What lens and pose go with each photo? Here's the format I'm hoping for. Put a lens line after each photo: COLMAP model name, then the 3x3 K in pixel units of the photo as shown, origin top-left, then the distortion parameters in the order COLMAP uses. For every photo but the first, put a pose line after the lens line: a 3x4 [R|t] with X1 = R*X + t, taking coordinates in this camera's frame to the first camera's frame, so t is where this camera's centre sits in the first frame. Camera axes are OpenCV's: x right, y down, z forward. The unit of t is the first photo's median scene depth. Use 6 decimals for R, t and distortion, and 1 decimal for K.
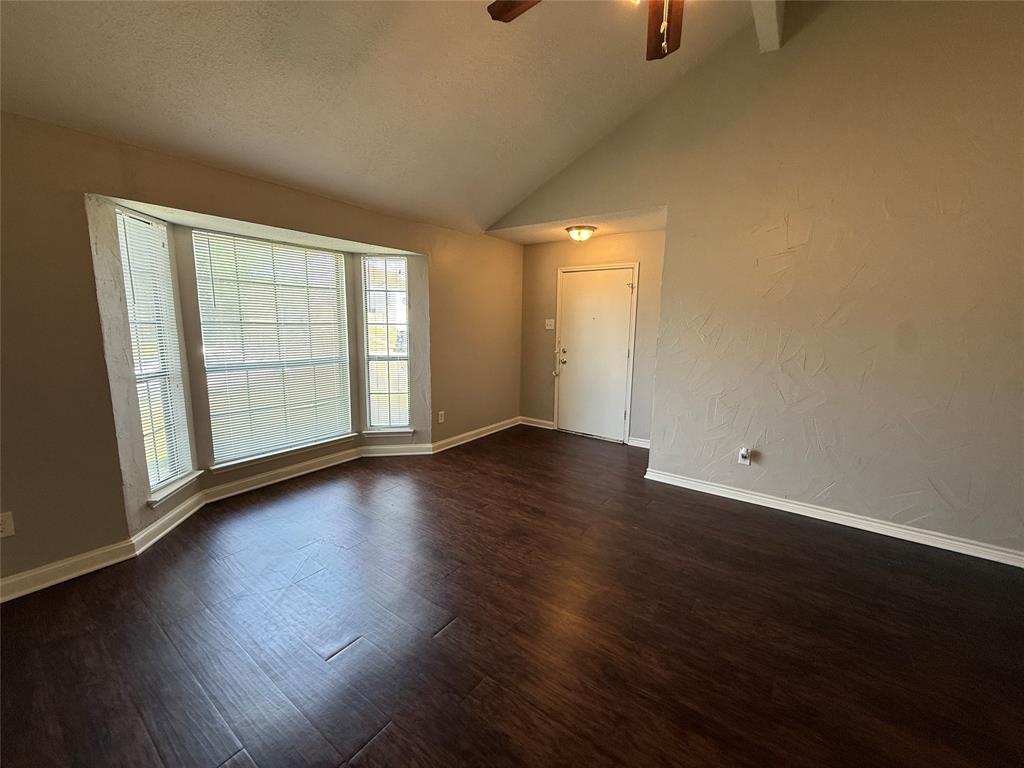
lens RADIAL K [[408.4, 0, 511.4], [0, 408.4, 382.3], [0, 0, 1]] dist [0.000479, -0.000145]
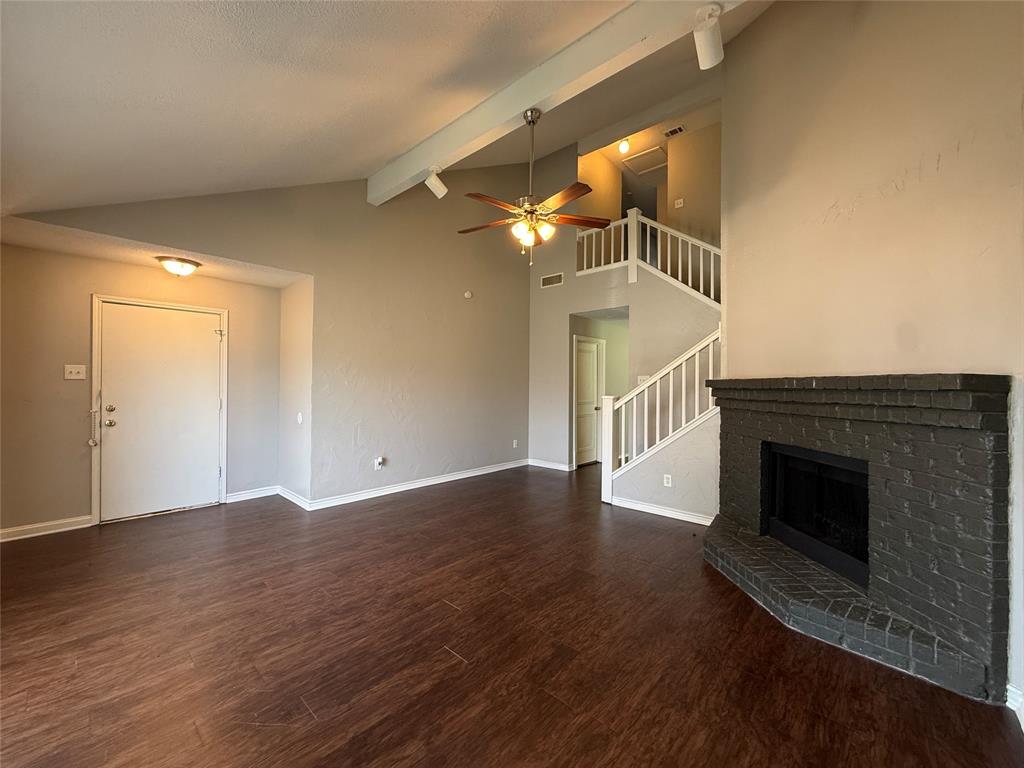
lens RADIAL K [[408.4, 0, 511.4], [0, 408.4, 382.3], [0, 0, 1]] dist [0.000479, -0.000145]
pose [[0.117517, -0.009383, 0.993027, -0.601546], [0.144239, 0.989513, -0.007719, -0.017819], [-0.982540, 0.144140, 0.117638, 0.251212]]
